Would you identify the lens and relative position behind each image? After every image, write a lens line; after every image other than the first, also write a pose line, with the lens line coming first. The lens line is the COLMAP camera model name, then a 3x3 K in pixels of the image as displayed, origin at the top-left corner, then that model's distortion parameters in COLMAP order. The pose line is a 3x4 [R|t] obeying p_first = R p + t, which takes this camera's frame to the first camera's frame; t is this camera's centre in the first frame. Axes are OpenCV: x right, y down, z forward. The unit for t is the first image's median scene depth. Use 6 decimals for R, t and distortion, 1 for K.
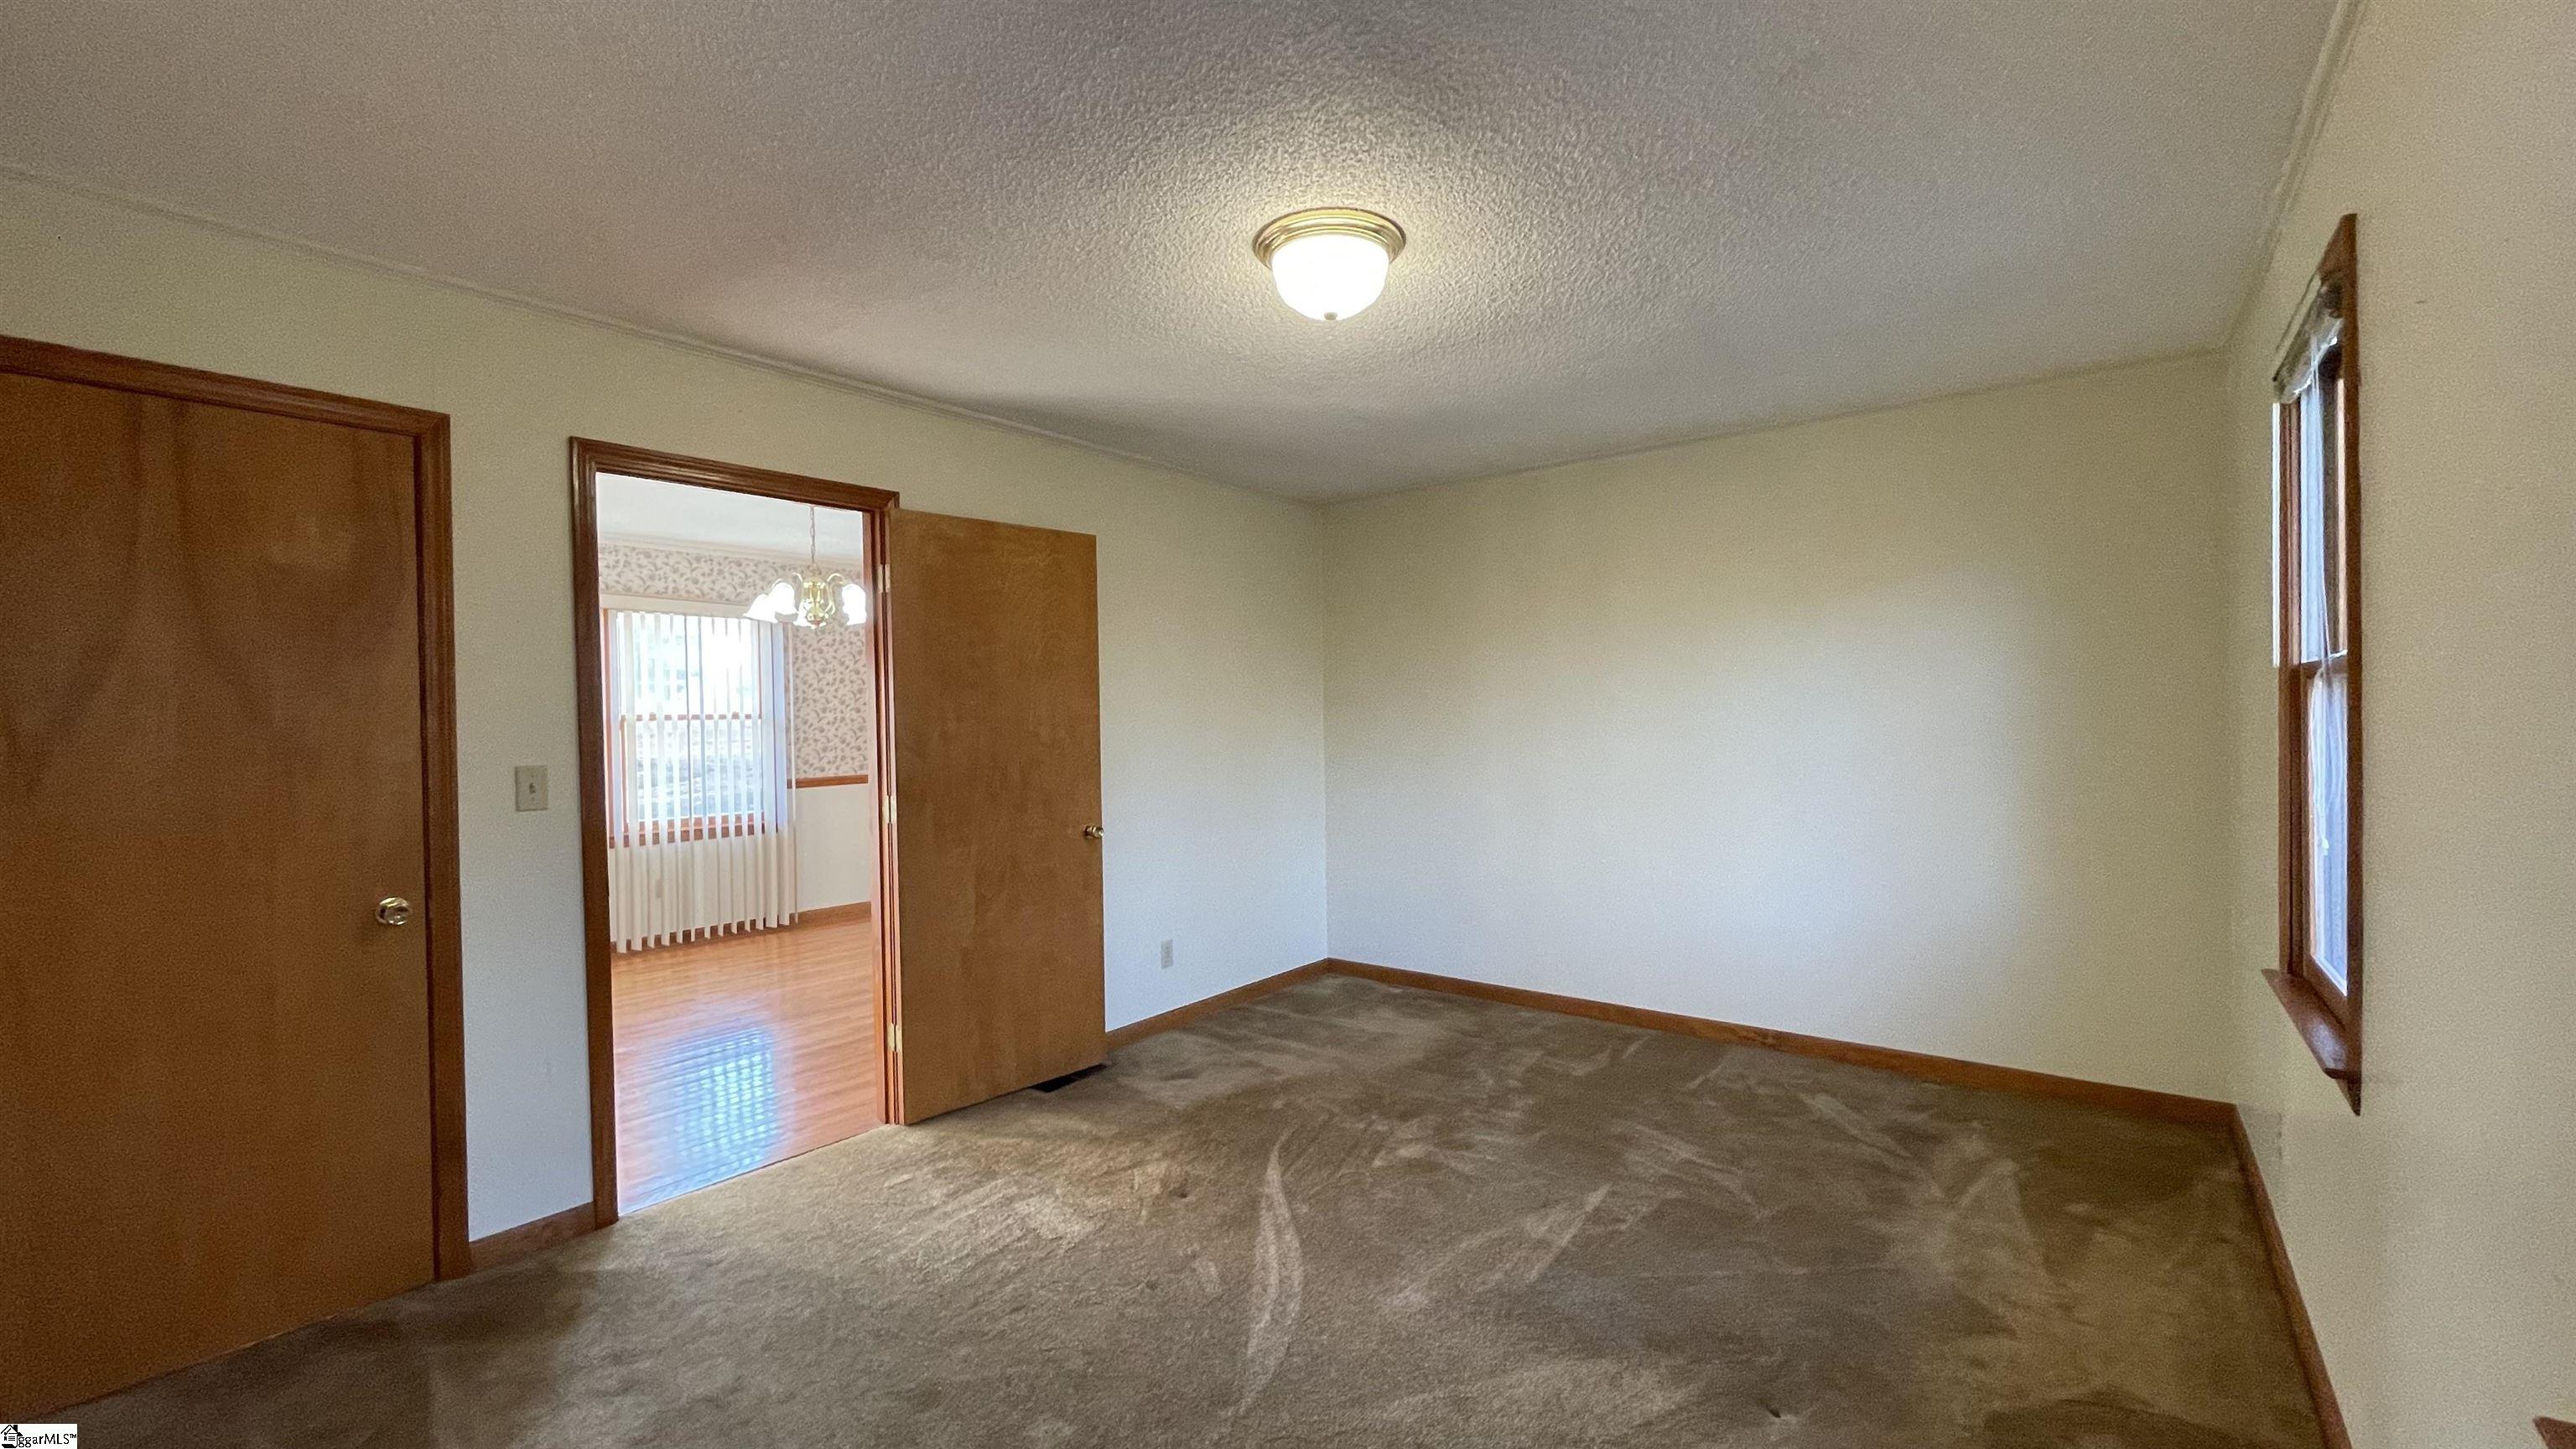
lens RADIAL K [[1037.6, 0, 1280.4], [0, 1037.6, 729.9], [0, 0, 1]] dist [0.000636, 0.000274]
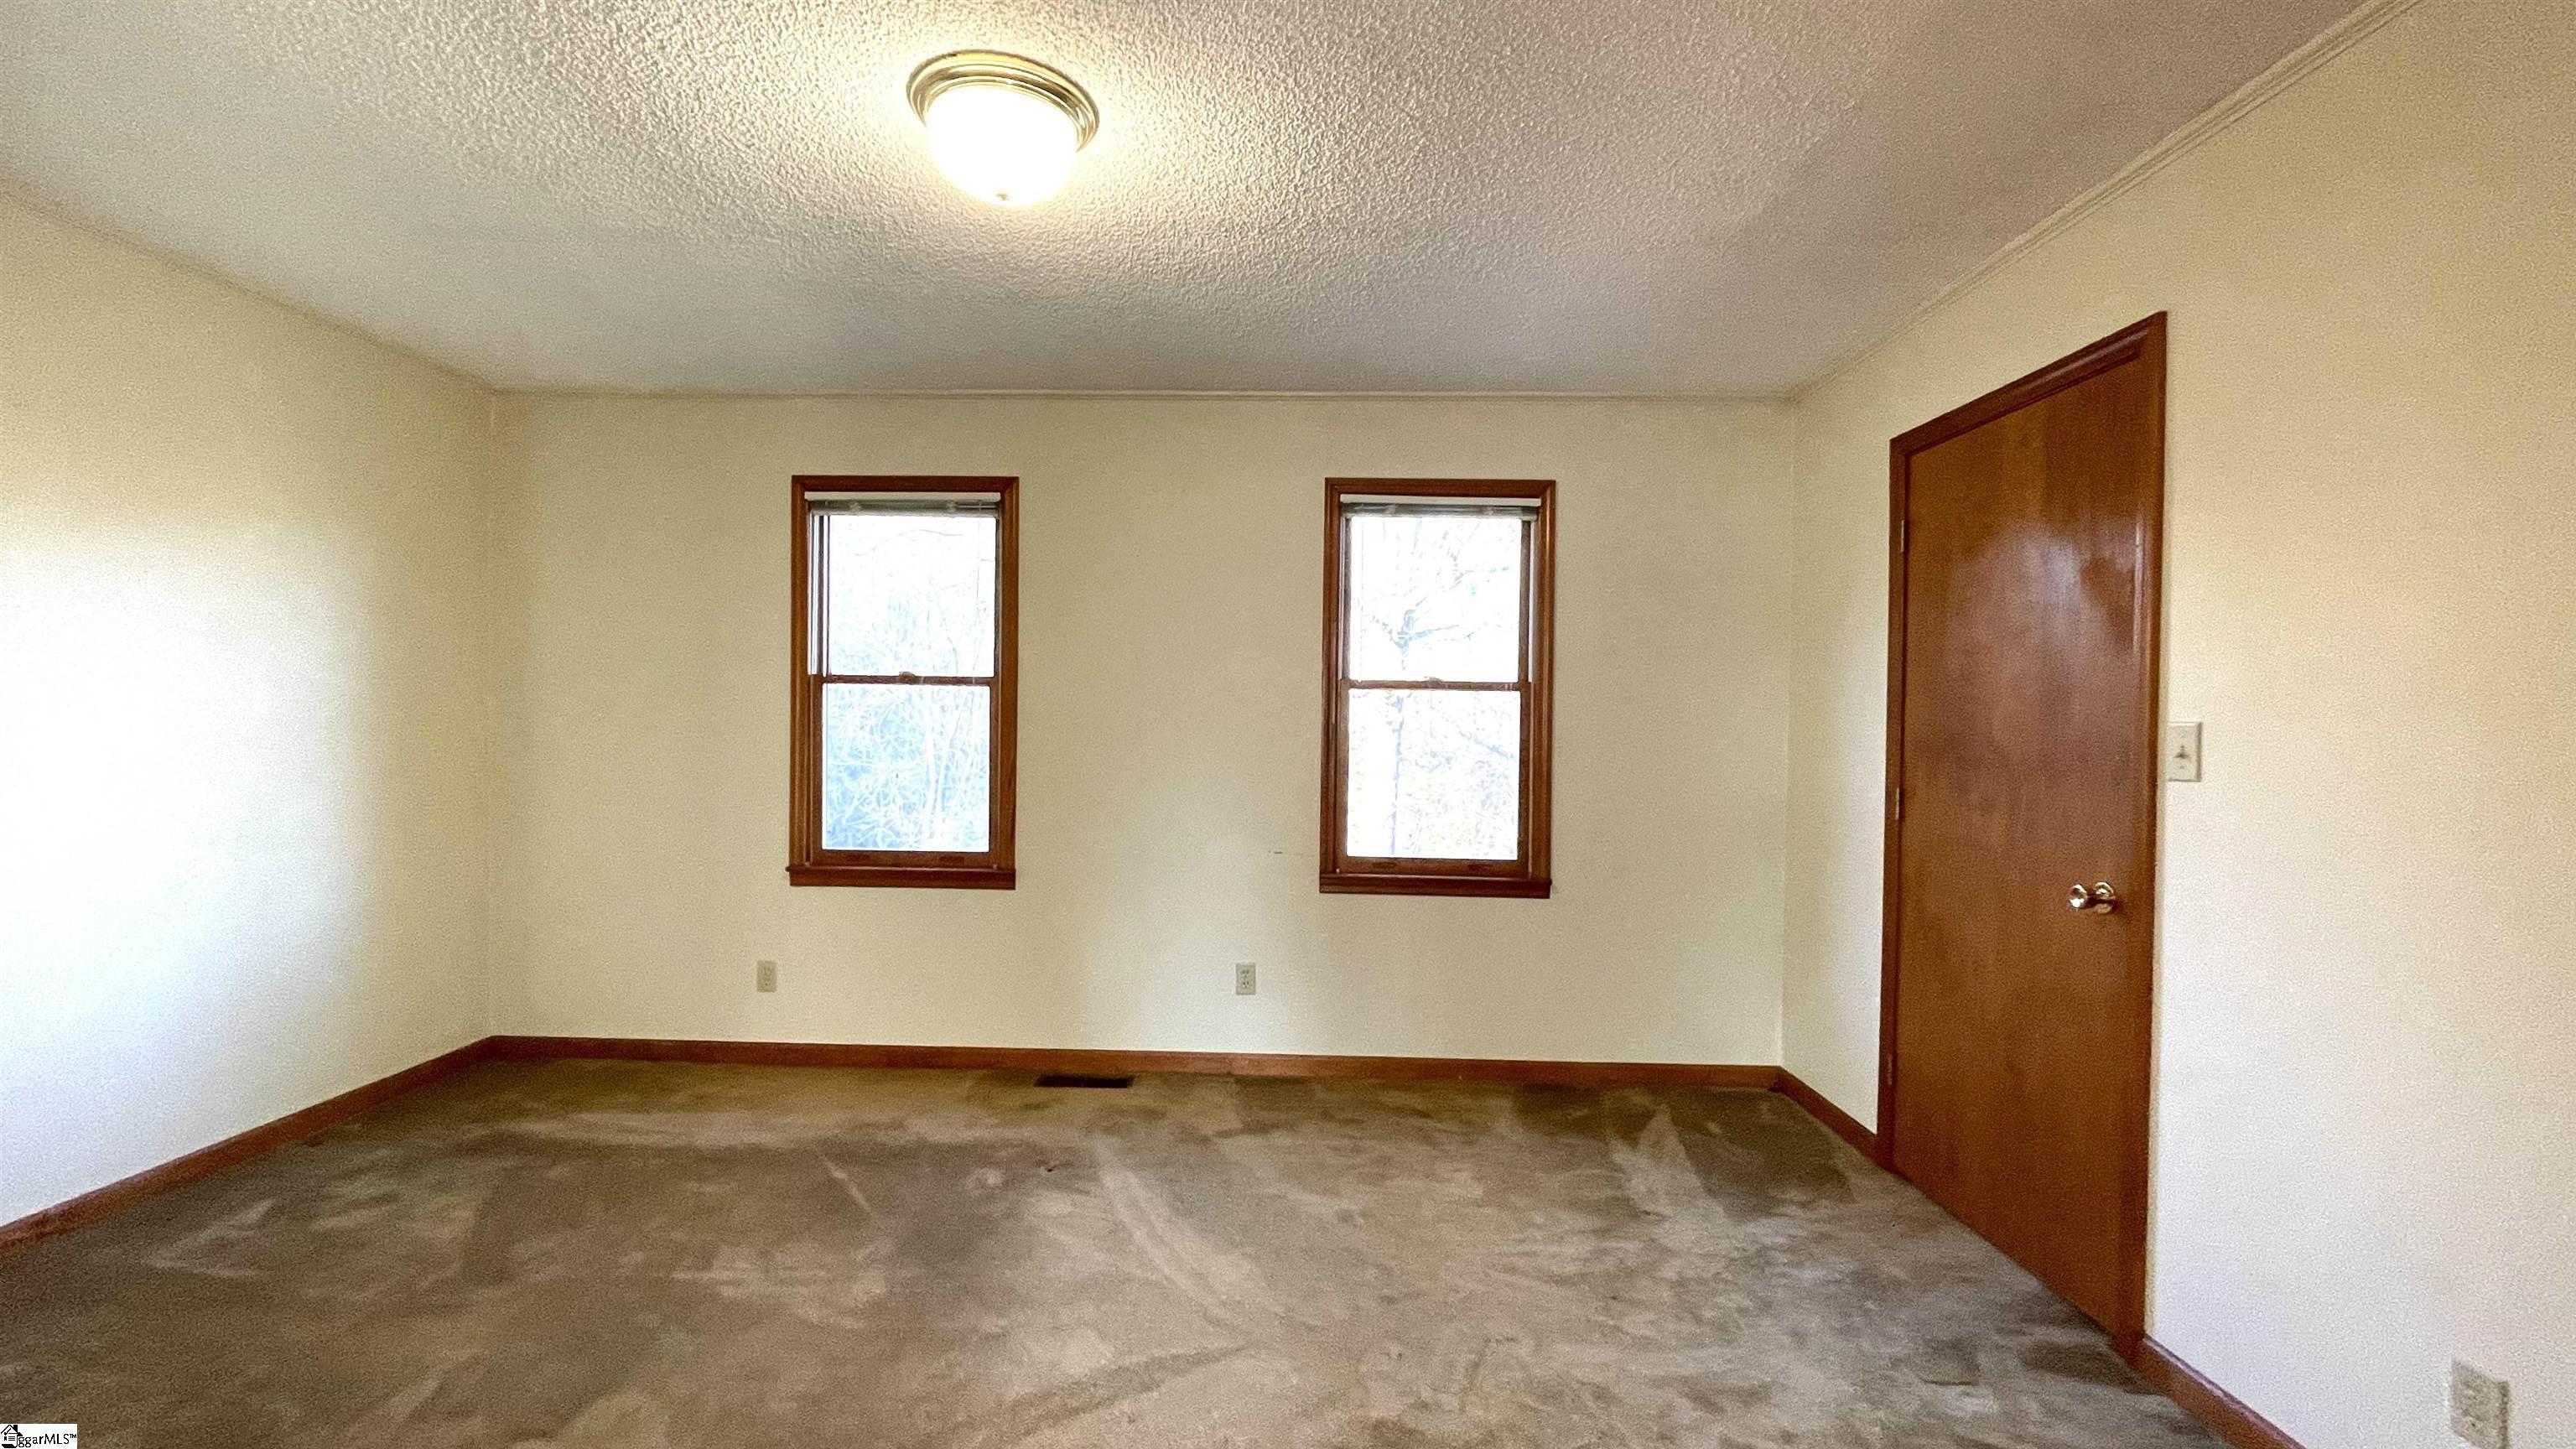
lens RADIAL K [[1037.6, 0, 1280.4], [0, 1037.6, 729.9], [0, 0, 1]] dist [0.000636, 0.000274]
pose [[-0.615720, 0.002812, 0.787960, -0.514678], [0.016488, 0.999821, 0.009315, 0.008084], [-0.787793, 0.018727, -0.615656, 0.900135]]
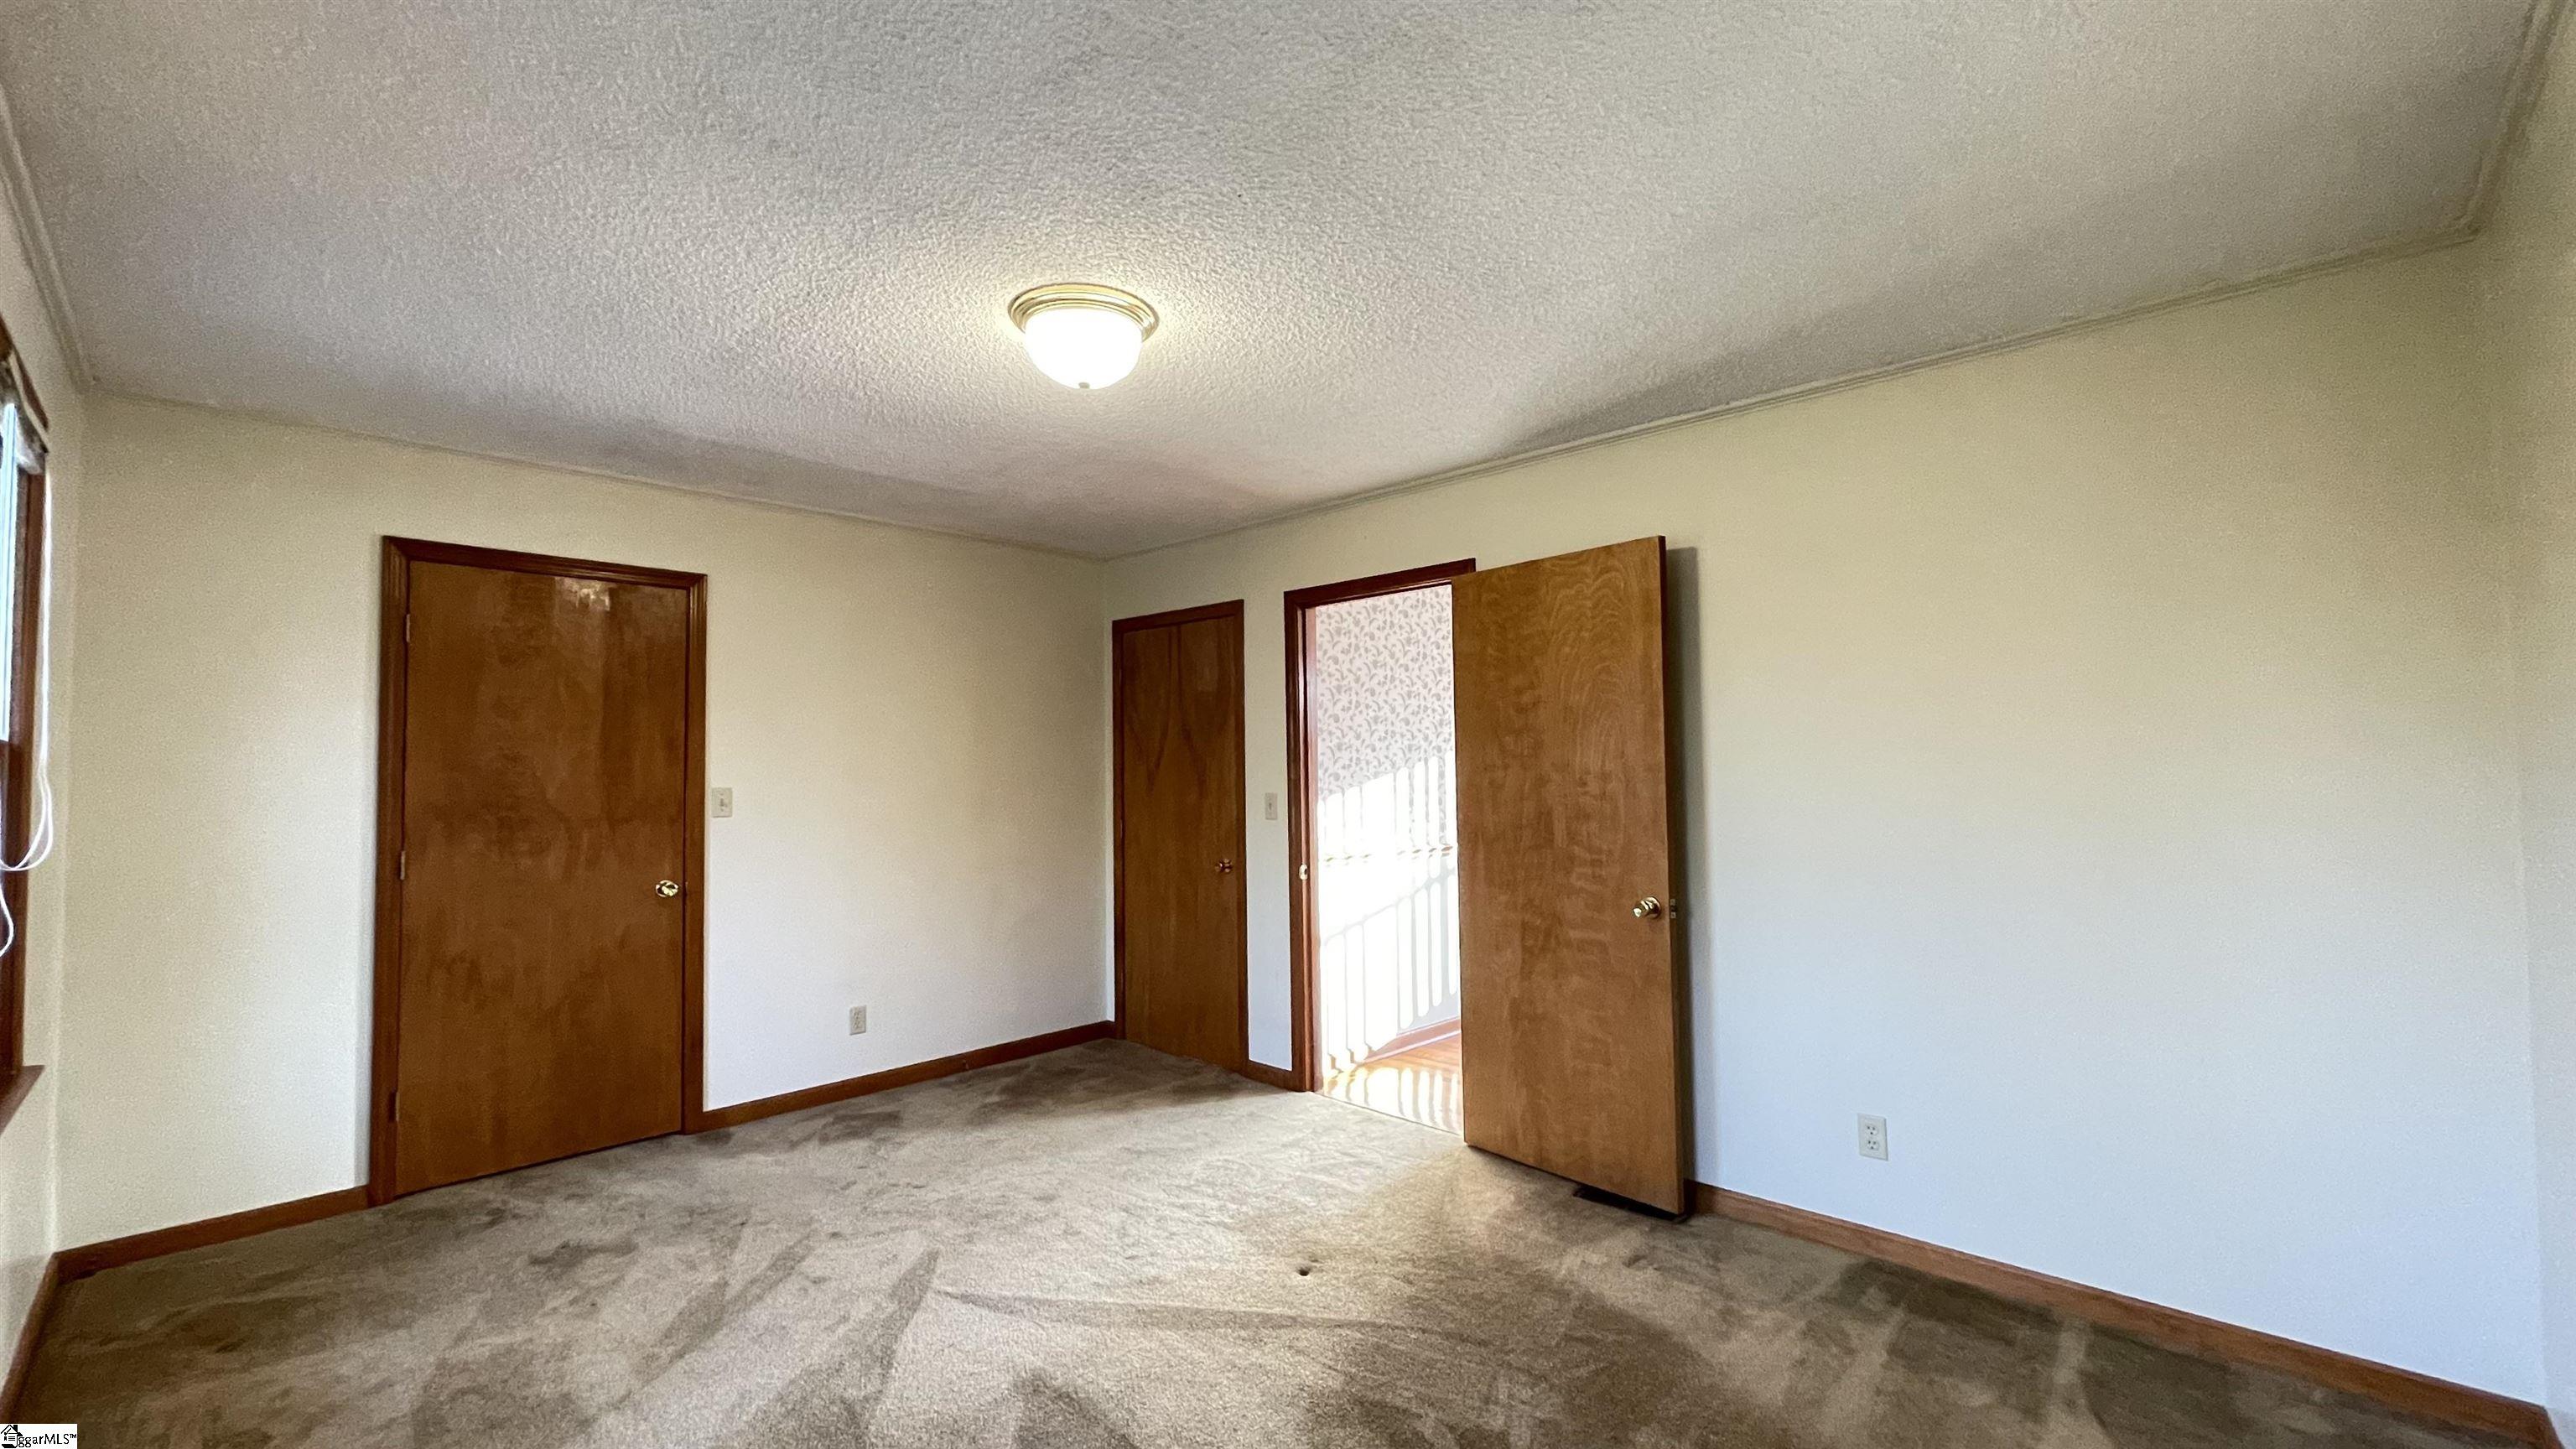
lens RADIAL K [[1037.6, 0, 1280.4], [0, 1037.6, 729.9], [0, 0, 1]] dist [0.000636, 0.000274]
pose [[-0.085667, -0.021868, -0.996084, 0.707339], [-0.005869, 0.999753, -0.021444, -0.023541], [0.996307, 0.004009, -0.085774, 0.864824]]
